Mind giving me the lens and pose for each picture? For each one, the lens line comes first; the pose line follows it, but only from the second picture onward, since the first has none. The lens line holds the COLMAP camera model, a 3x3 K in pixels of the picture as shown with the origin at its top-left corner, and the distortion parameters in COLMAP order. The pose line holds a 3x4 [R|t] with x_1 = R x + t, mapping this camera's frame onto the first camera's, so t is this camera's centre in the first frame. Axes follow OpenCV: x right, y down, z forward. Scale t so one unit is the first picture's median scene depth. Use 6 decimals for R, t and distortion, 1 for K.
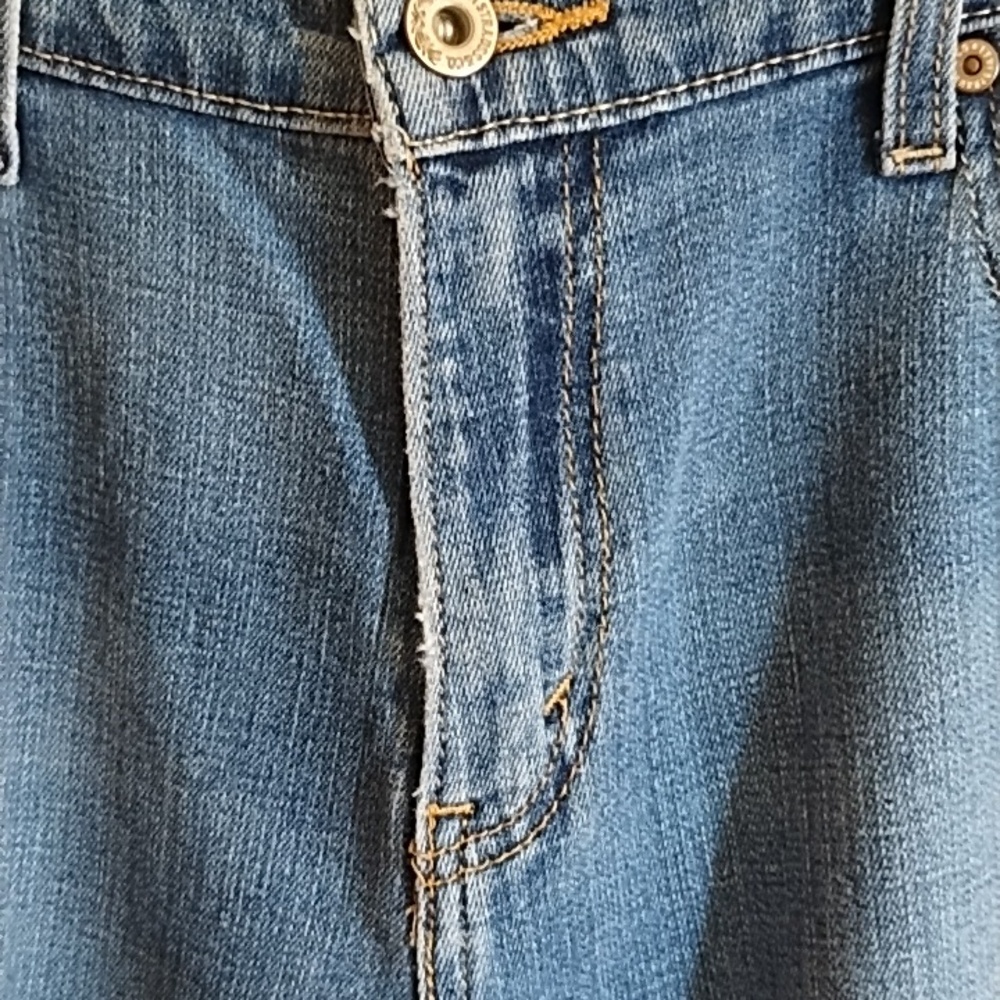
lens RADIAL K [[1643.0, 0, 494.4], [0, 1643.0, 494.4], [0, 0, 1]] dist [0.079880, 0.000000]
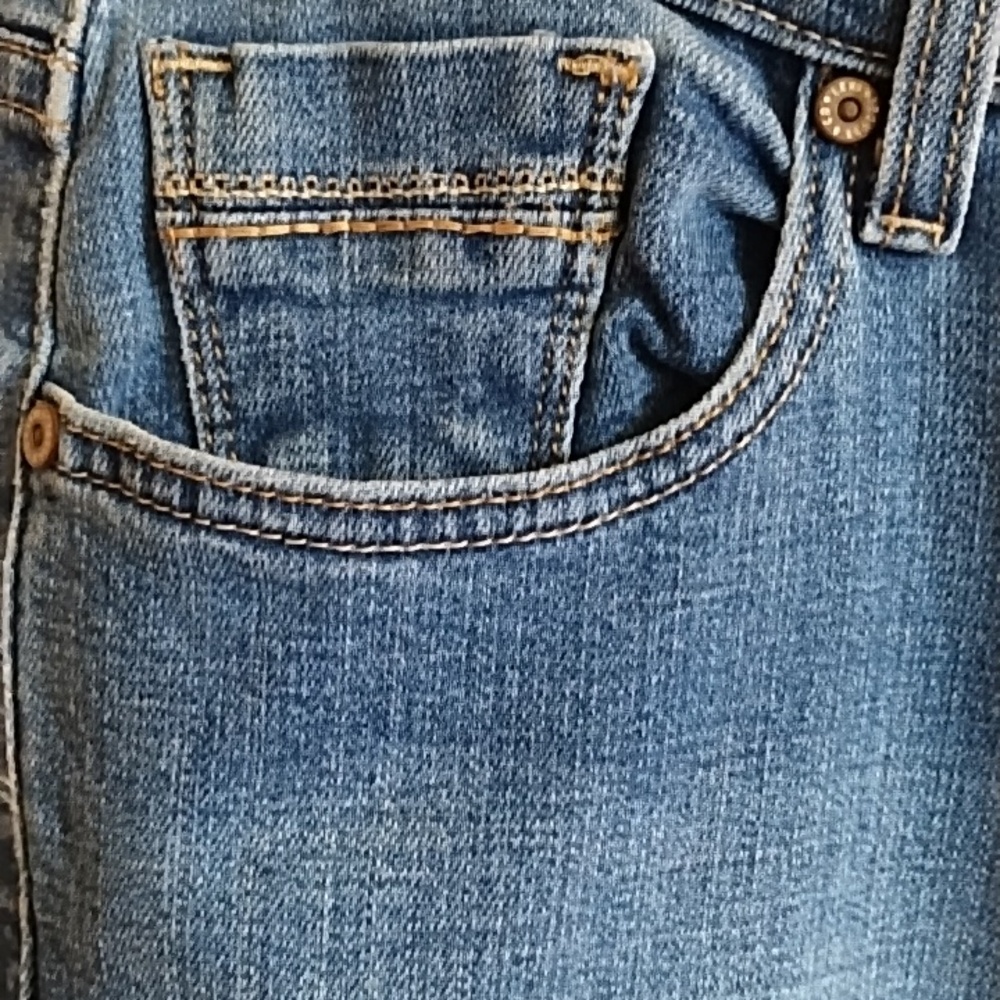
lens RADIAL K [[1643.0, 0, 497.1], [0, 1643.0, 499.4], [0, 0, 1]] dist [0.079880, 0.000000]
pose [[0.997848, -0.037332, -0.053914, -0.477252], [0.034672, 0.998175, -0.049448, -0.040763], [0.055661, 0.047472, 0.997321, 0.218789]]
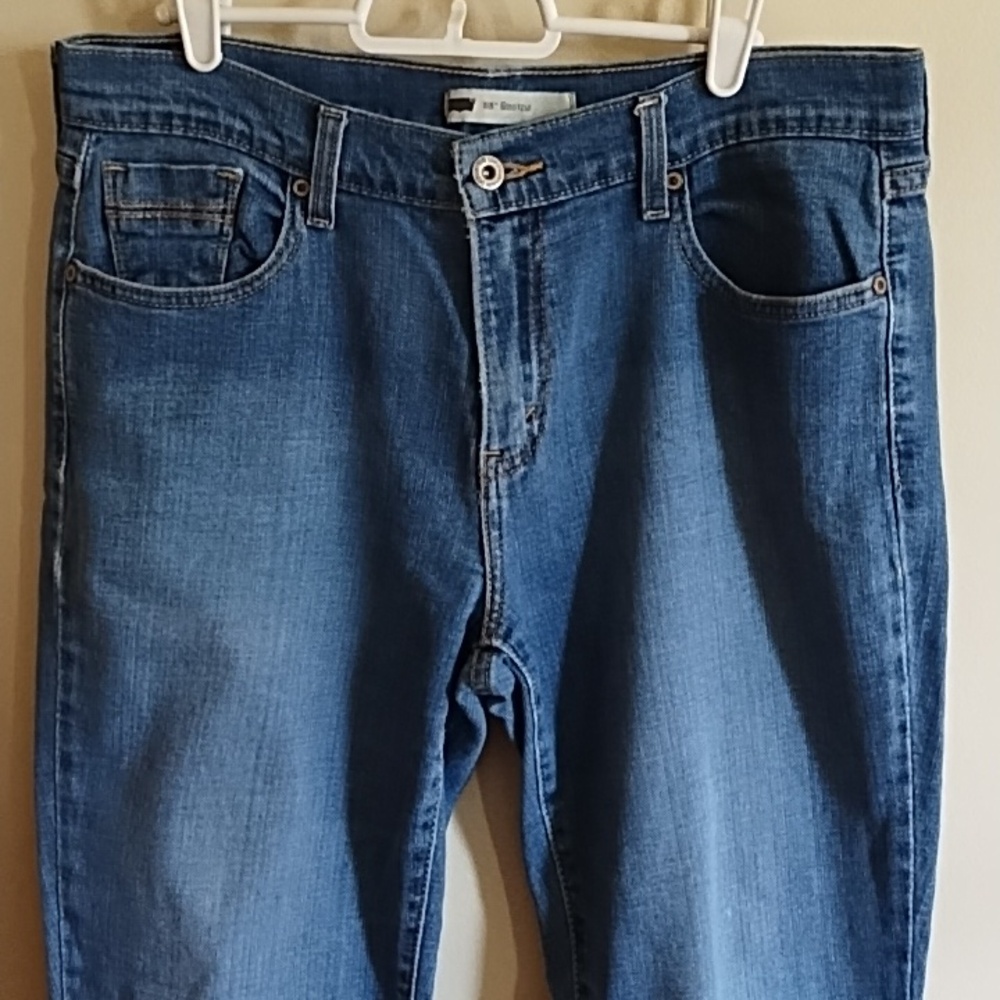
lens RADIAL K [[1643.0, 0, 510.3], [0, 1643.0, 505.7], [0, 0, 1]] dist [0.079880, 0.000000]
pose [[0.999518, -0.013294, -0.028051, 0.081747], [0.013519, 0.999878, 0.007843, 0.265455], [0.027943, -0.008219, 0.999576, -1.799486]]
